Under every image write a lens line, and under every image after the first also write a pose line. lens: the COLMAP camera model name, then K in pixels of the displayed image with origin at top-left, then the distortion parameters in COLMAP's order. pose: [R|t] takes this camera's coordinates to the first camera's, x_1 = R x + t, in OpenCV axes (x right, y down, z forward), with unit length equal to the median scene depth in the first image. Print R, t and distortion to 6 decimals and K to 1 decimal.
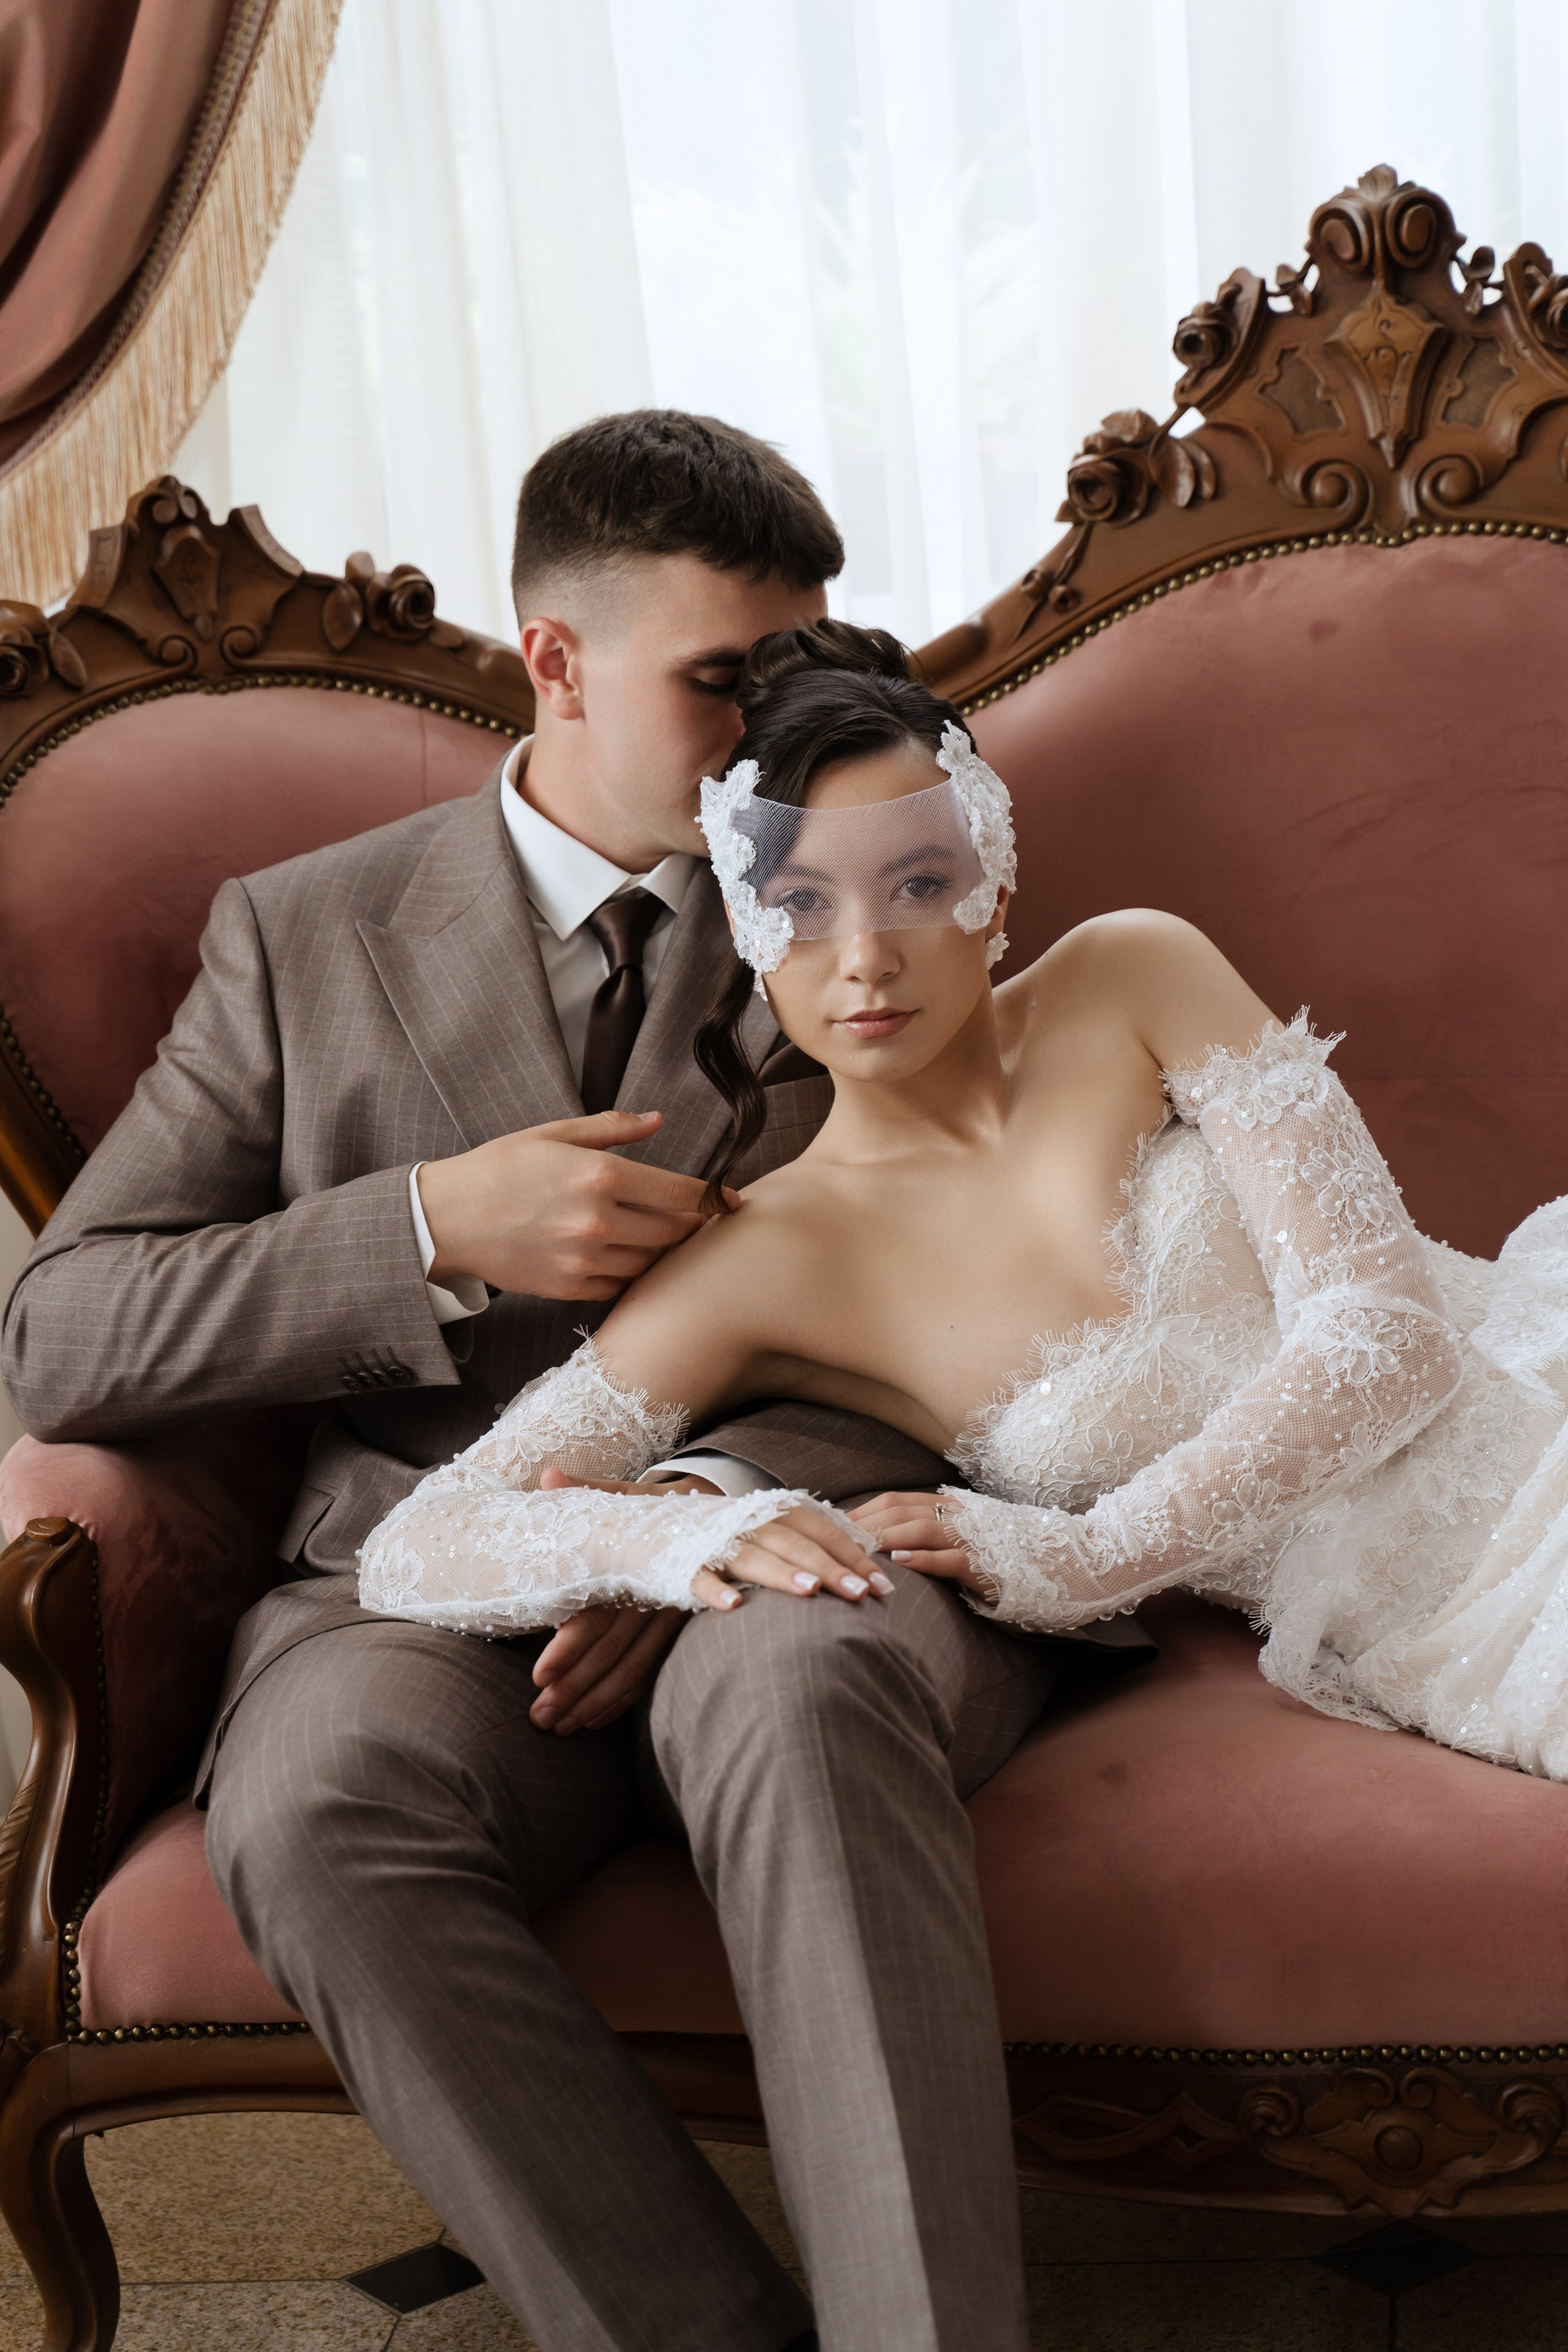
lens RADIAL K [[5063.7, 0, 784.0], [0, 5063.7, 1176.0], [0, 0, 1]] dist [0.027946, -0.195316]
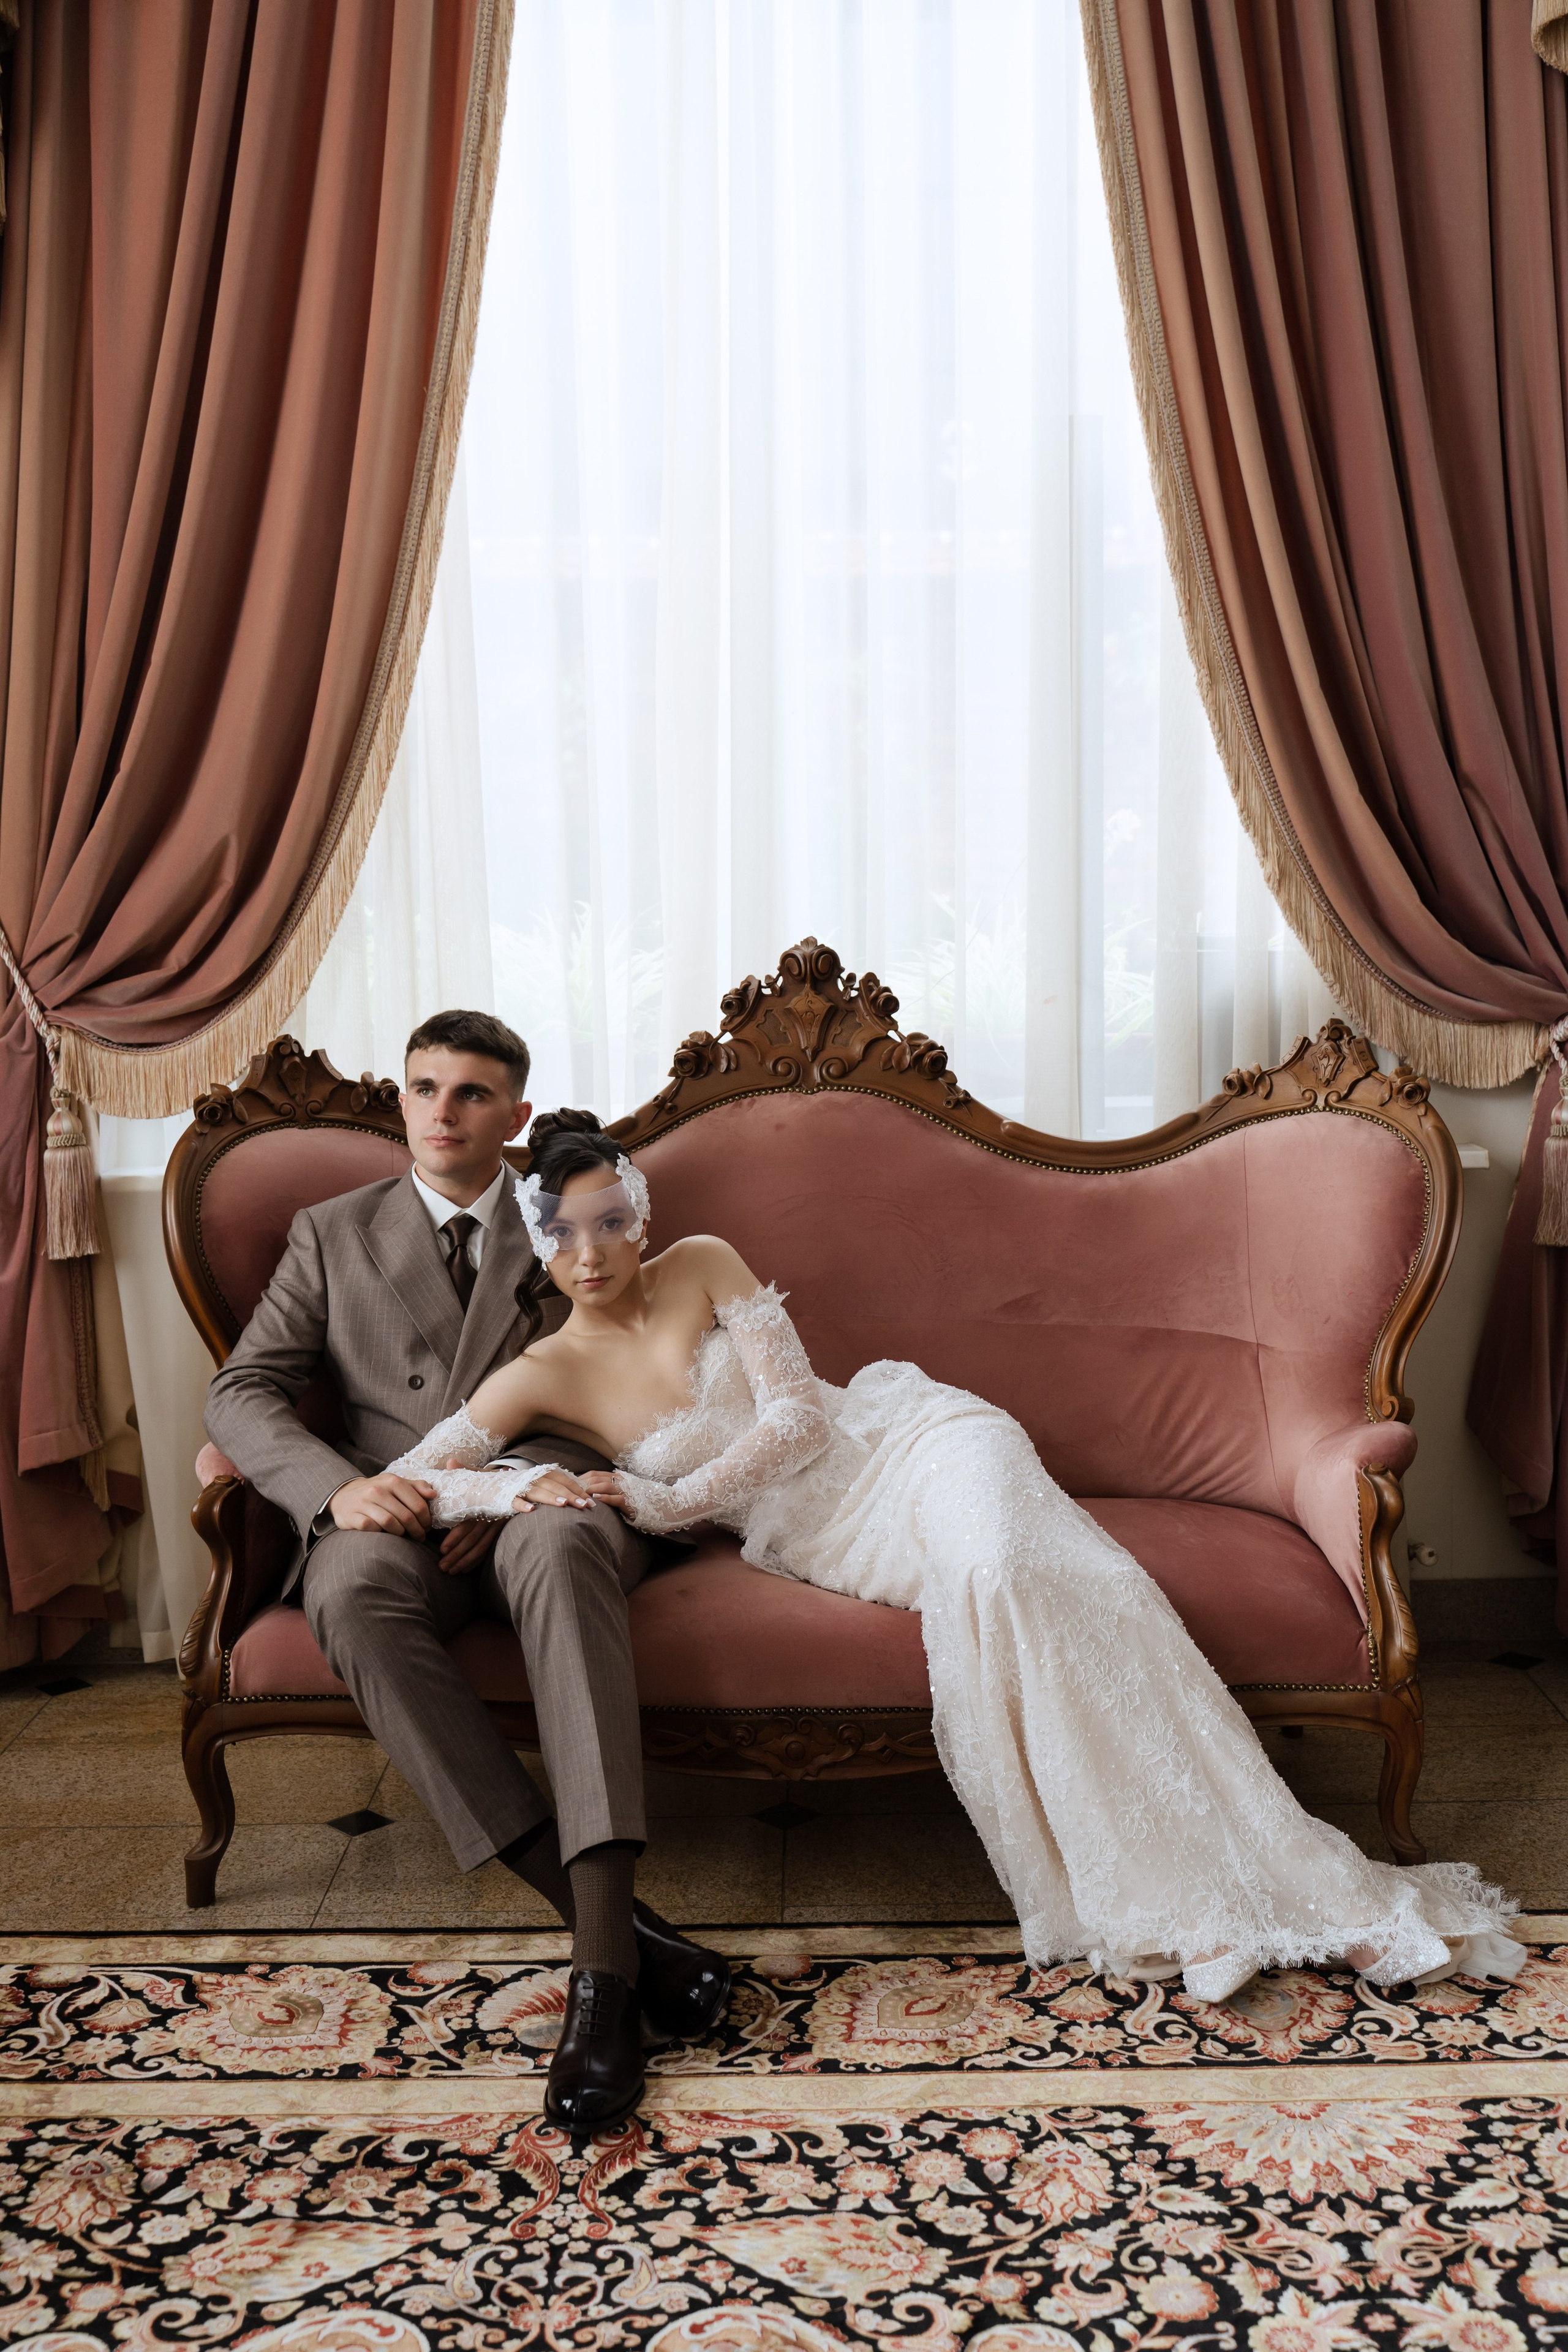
lens RADIAL K [[2513.0, 0, 841.4], [0, 2513.0, 1177.2], [0, 0, 1]] dist [-0.000643, -0.002691]
pose [[0.987283, 0.051107, 0.150533, -0.041648], [-0.036595, 0.994548, -0.097643, 0.030156], [-0.154702, 0.090892, 0.983771, -0.166428]]
